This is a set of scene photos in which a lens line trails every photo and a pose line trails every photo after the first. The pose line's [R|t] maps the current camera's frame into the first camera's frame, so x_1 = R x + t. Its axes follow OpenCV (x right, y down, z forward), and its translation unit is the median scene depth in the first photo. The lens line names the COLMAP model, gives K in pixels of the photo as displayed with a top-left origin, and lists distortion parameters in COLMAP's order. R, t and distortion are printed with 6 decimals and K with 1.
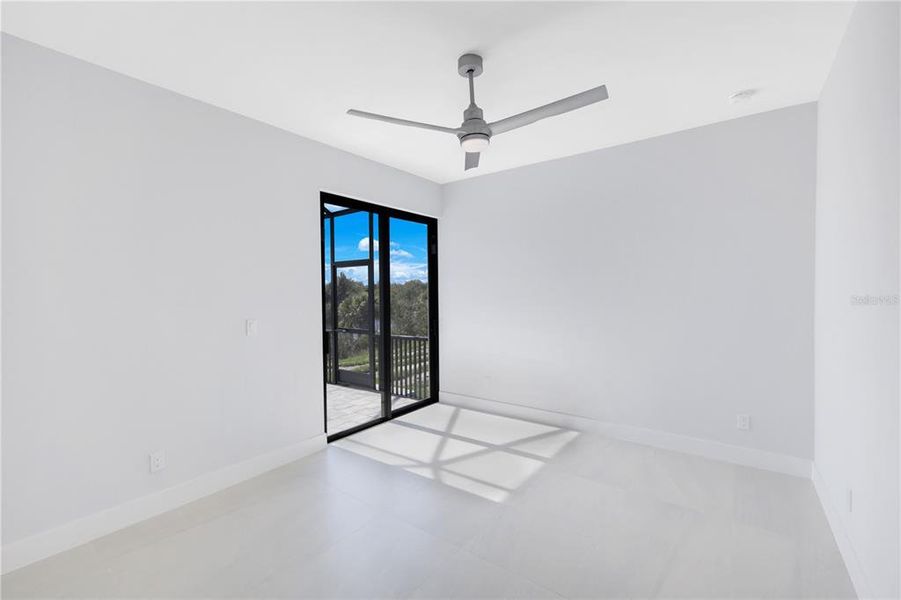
lens RADIAL K [[392.3, 0, 455.3], [0, 392.3, 297.6], [0, 0, 1]] dist [0.000153, 0.000037]
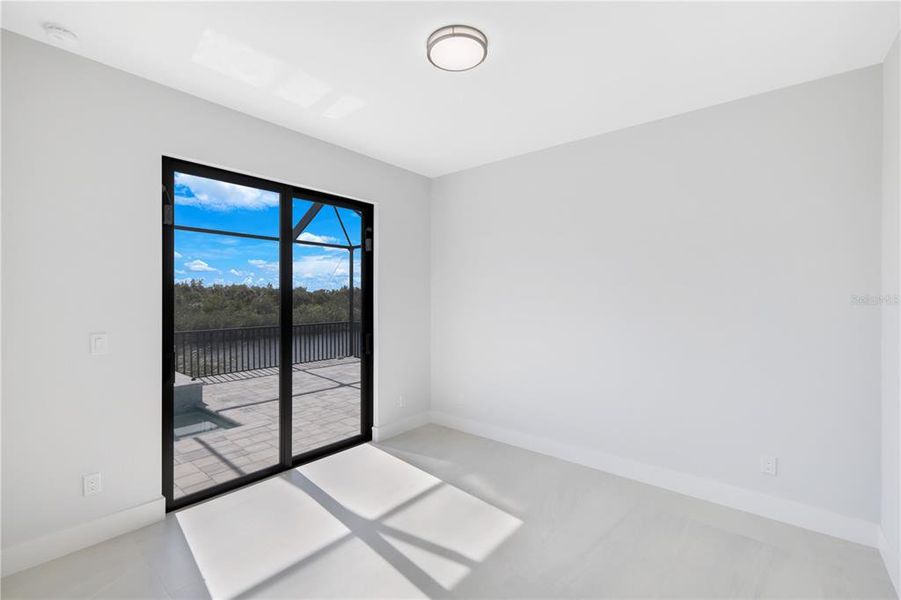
lens RADIAL K [[397.0, 0, 452.7], [0, 397.0, 297.6], [0, 0, 1]] dist [0.011092, 0.000173]
pose [[0.998467, 0.011742, -0.054091, 0.157197], [-0.012517, 0.999823, -0.014013, -0.006874], [0.053917, 0.014669, 0.998438, 0.220393]]
